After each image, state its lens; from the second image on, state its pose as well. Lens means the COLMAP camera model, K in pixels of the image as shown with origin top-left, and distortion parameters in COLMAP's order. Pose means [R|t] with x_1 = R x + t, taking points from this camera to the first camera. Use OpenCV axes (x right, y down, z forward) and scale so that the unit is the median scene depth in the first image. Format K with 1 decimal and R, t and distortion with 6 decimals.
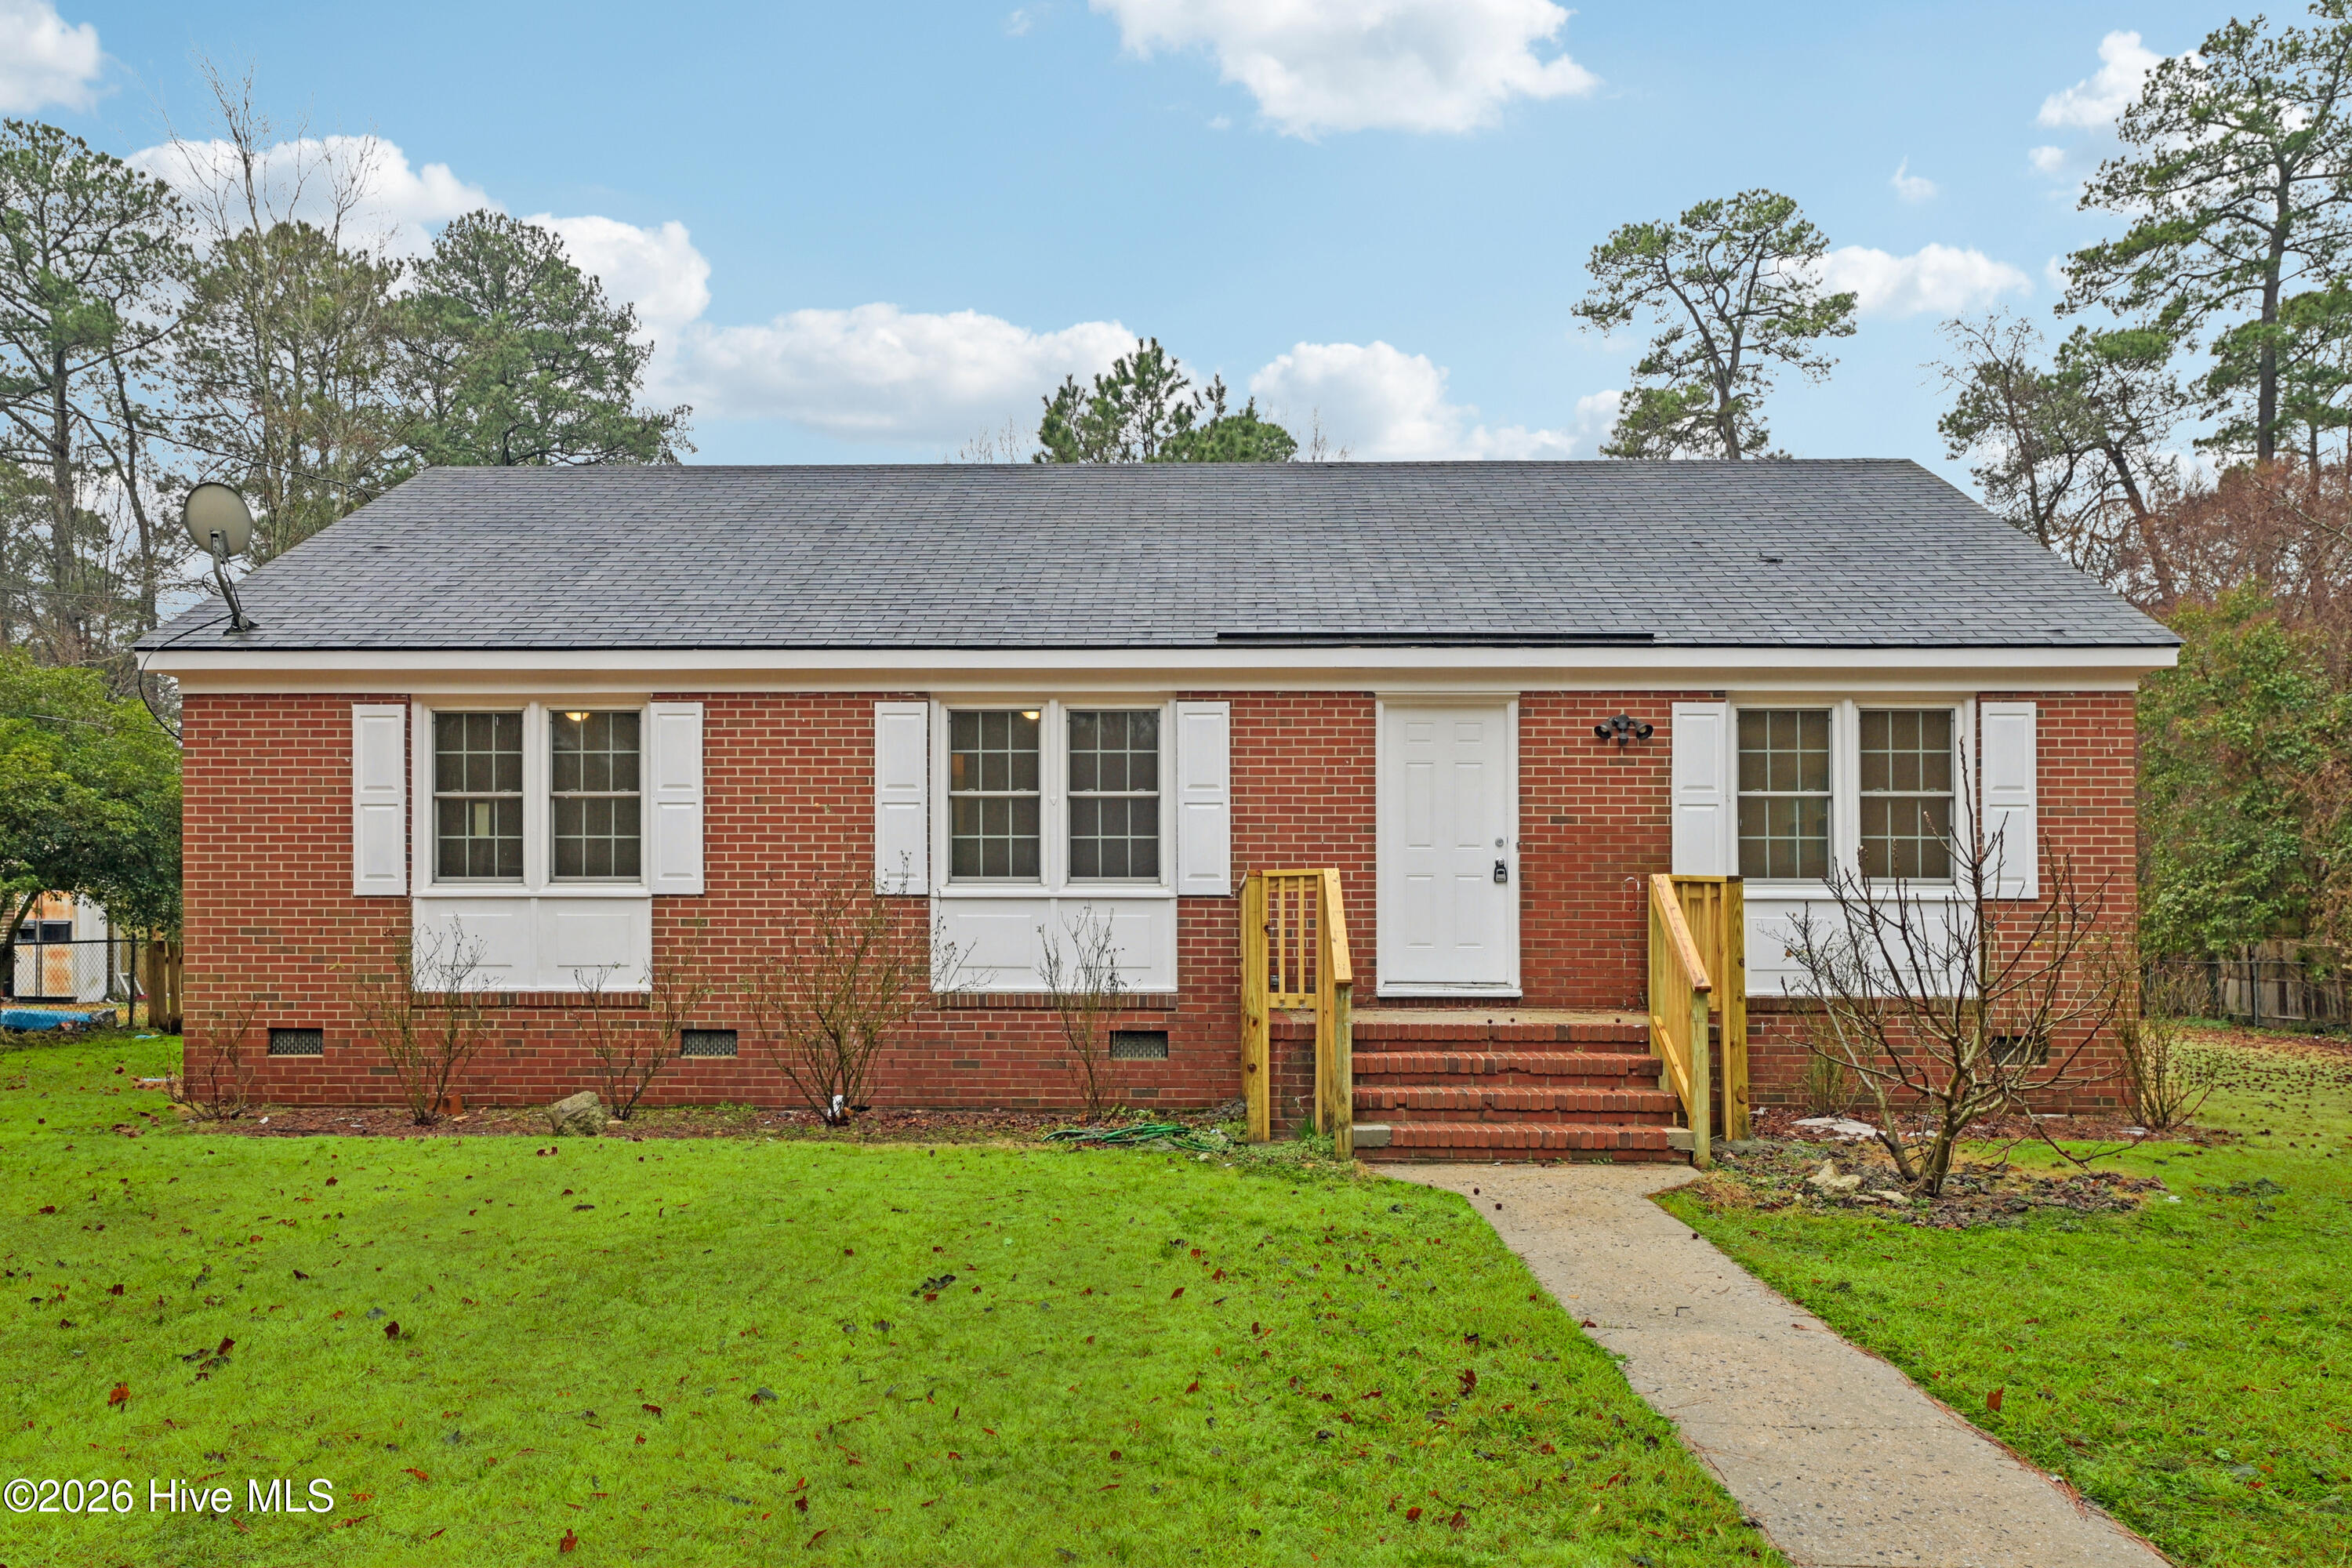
lens RADIAL K [[1620.1, 0, 1173.8], [0, 1620.1, 787.7], [0, 0, 1]] dist [0.001523, -0.004554]
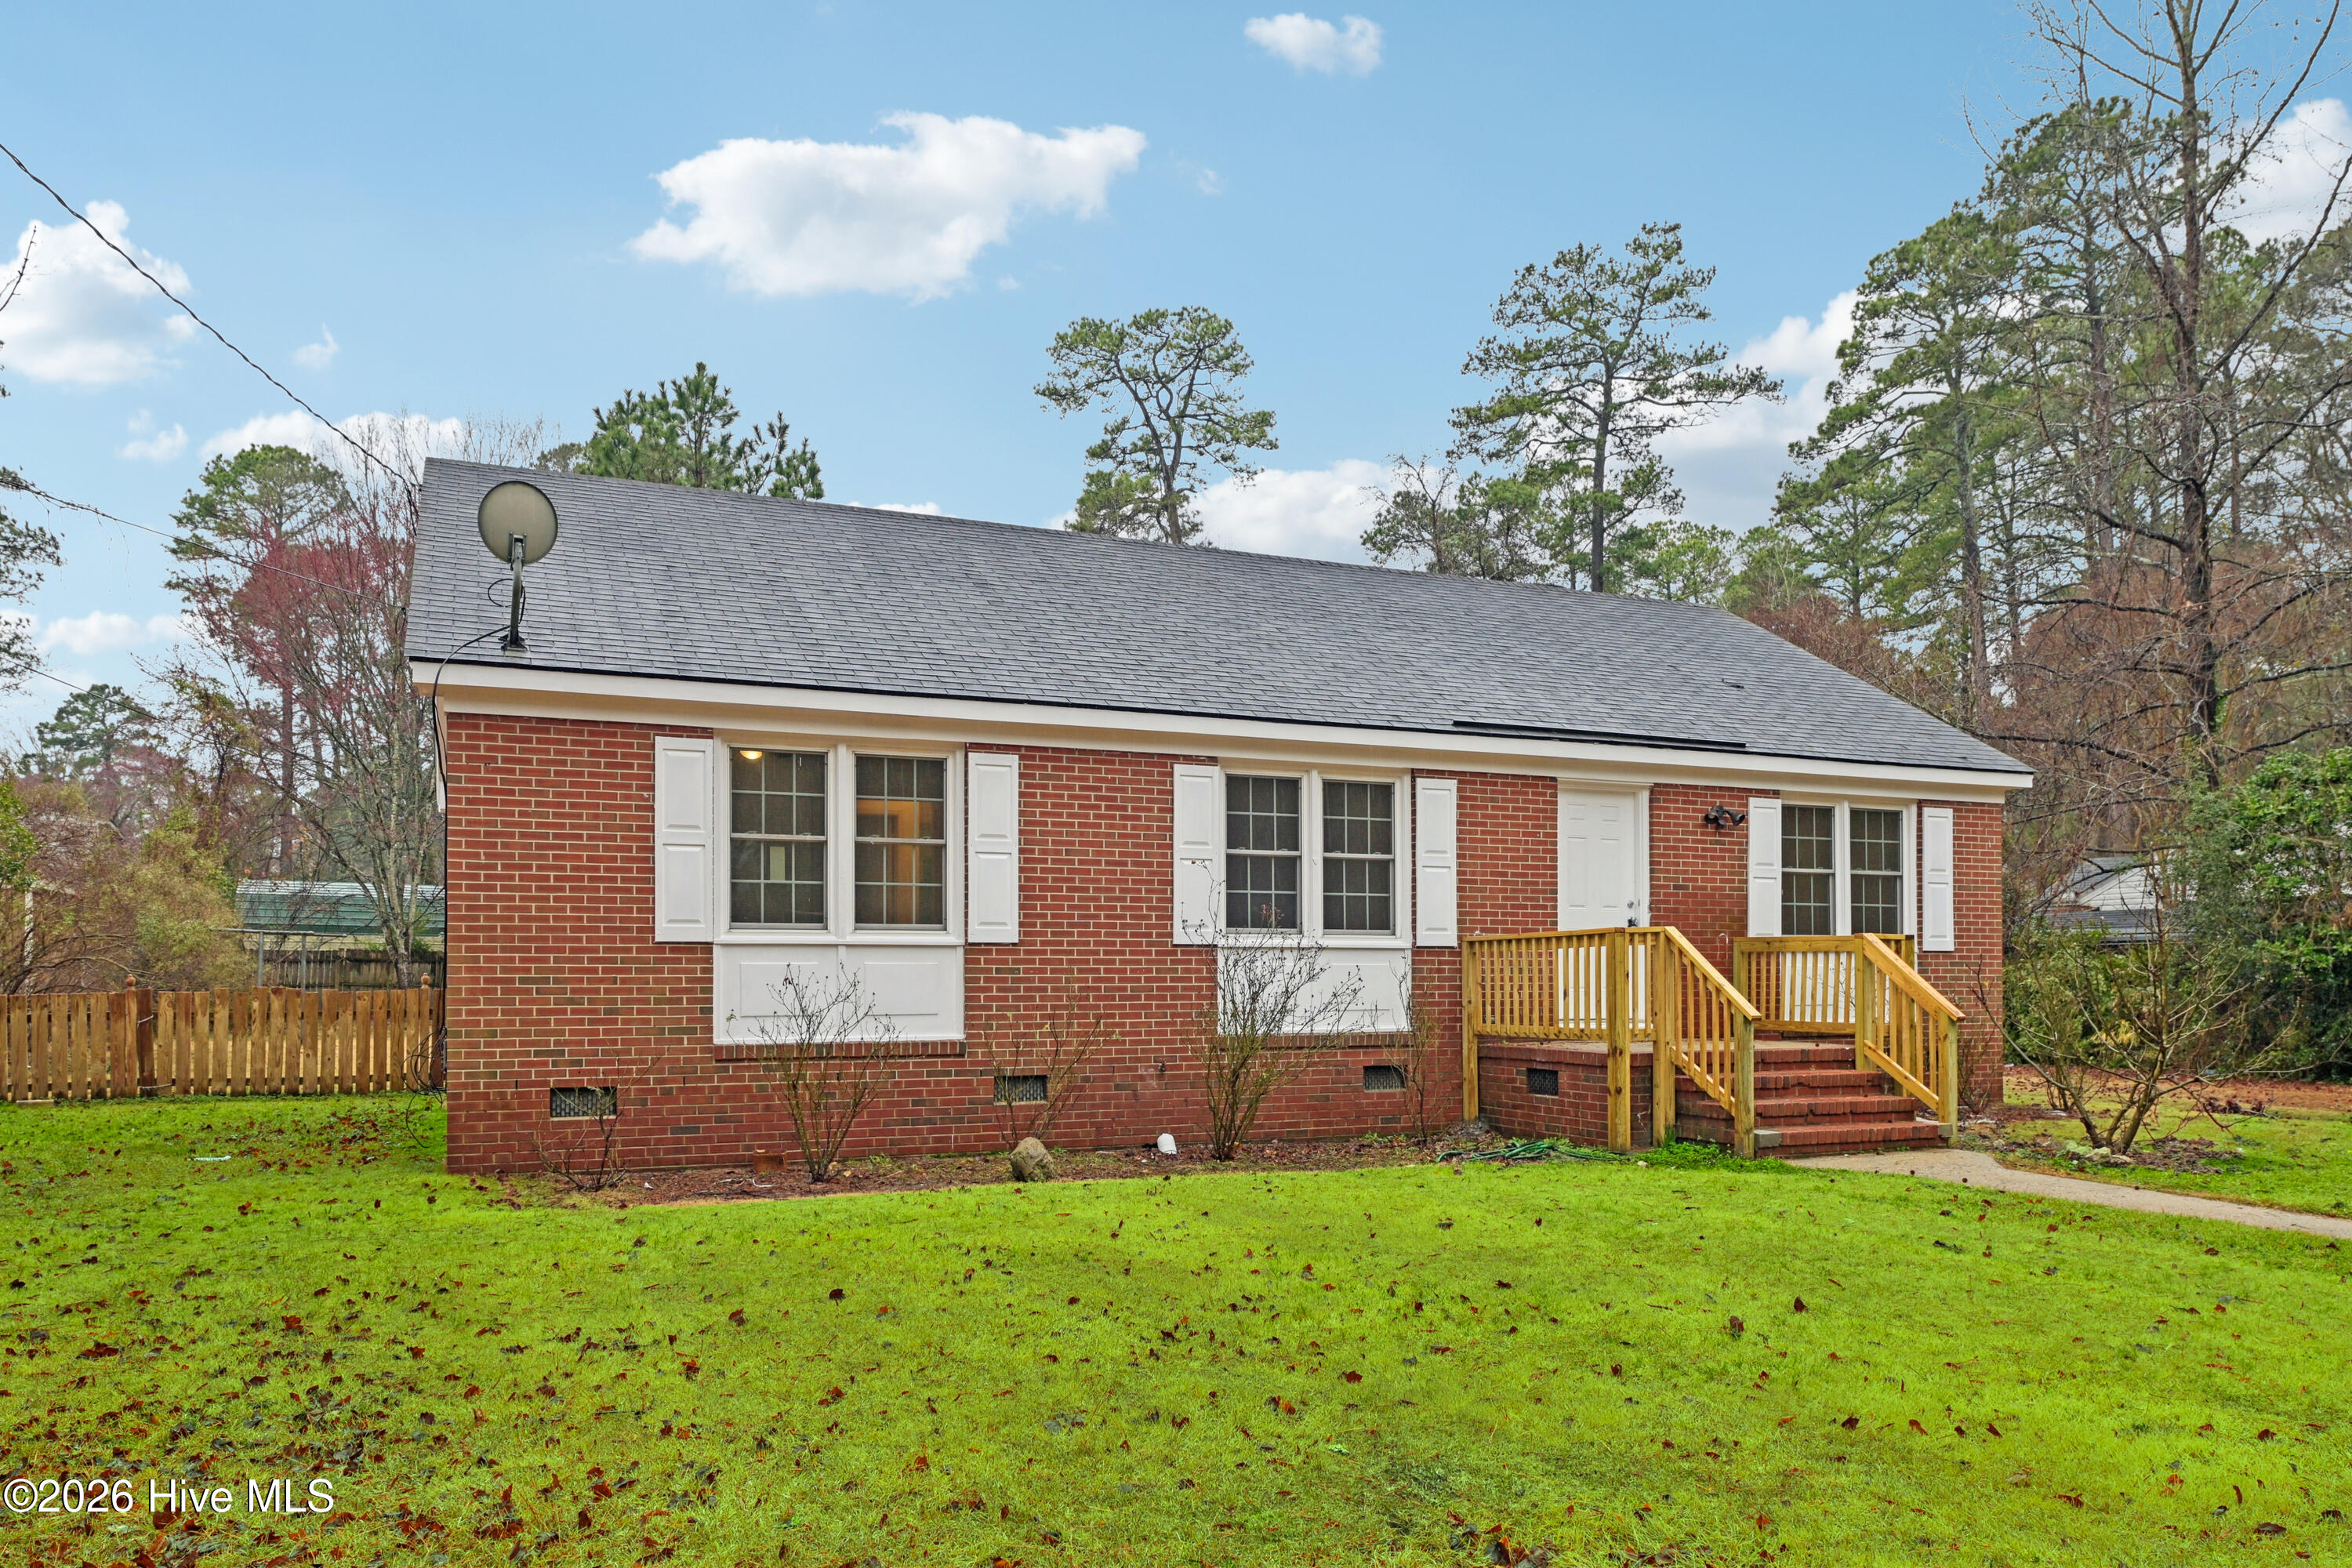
lens RADIAL K [[1620.1, 0, 1185.4], [0, 1620.1, 778.3], [0, 0, 1]] dist [0.001523, -0.004554]
pose [[0.904112, 0.049023, 0.424473, -0.625529], [-0.034733, 0.998541, -0.041343, 0.000734], [-0.425881, 0.022635, 0.904496, 0.027595]]
